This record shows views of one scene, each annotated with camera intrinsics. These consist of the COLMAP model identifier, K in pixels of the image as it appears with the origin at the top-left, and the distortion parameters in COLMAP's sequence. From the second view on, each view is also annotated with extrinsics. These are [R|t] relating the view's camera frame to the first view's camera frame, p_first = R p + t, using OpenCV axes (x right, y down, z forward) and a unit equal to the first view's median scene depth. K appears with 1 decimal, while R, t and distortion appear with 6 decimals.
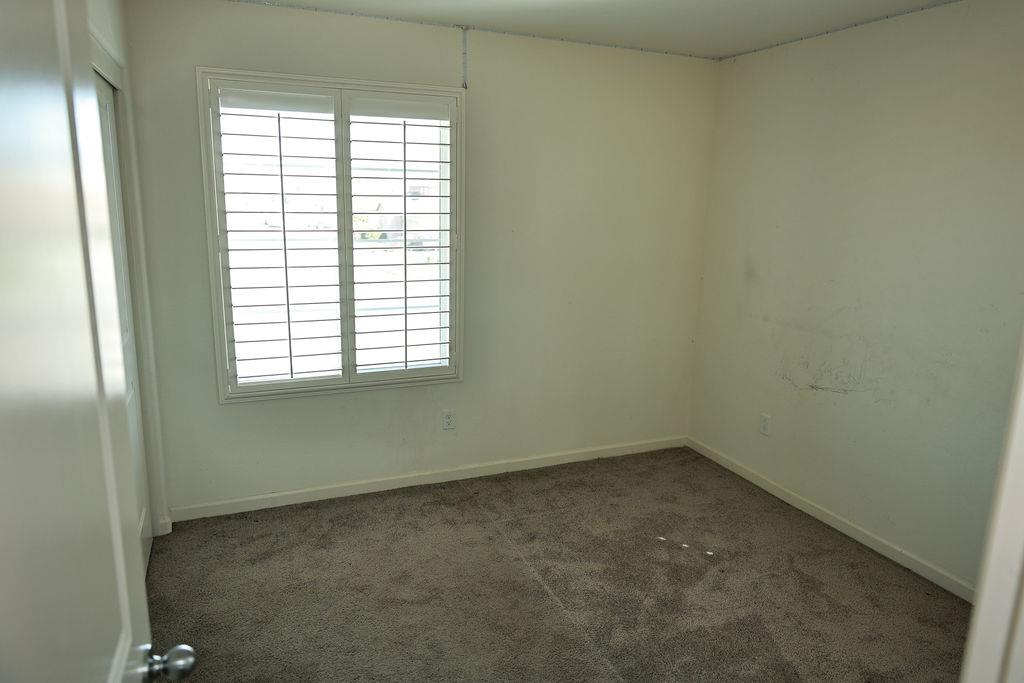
lens RADIAL K [[679.3, 0, 508.3], [0, 679.3, 340.5], [0, 0, 1]] dist [0.000032, 0.005527]
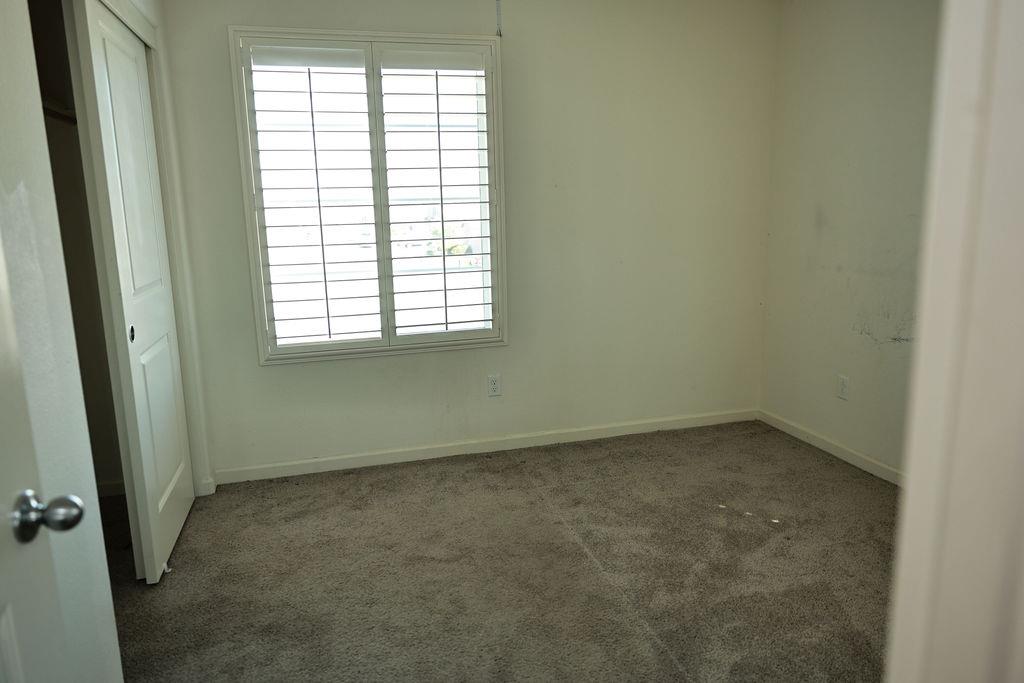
lens RADIAL K [[679.3, 0, 507.9], [0, 679.3, 338.2], [0, 0, 1]] dist [0.000032, 0.005527]
pose [[0.991114, -0.021511, -0.131264, 0.068521], [0.018276, 0.999500, -0.025805, 0.086744], [0.131753, 0.023177, 0.991012, 0.058982]]
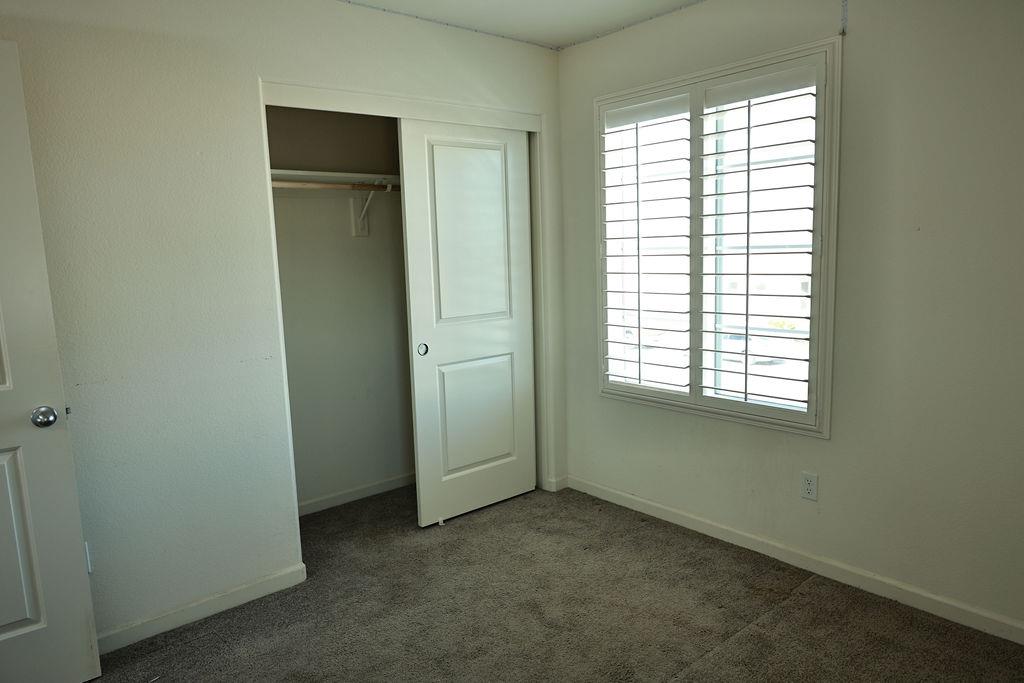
lens RADIAL K [[679.3, 0, 513.0], [0, 679.3, 341.3], [0, 0, 1]] dist [0.000032, 0.005527]
pose [[0.308690, 0.102156, -0.945661, 0.581477], [-0.166387, 0.984685, 0.052058, -0.028436], [0.936497, 0.141276, 0.320960, 0.506987]]
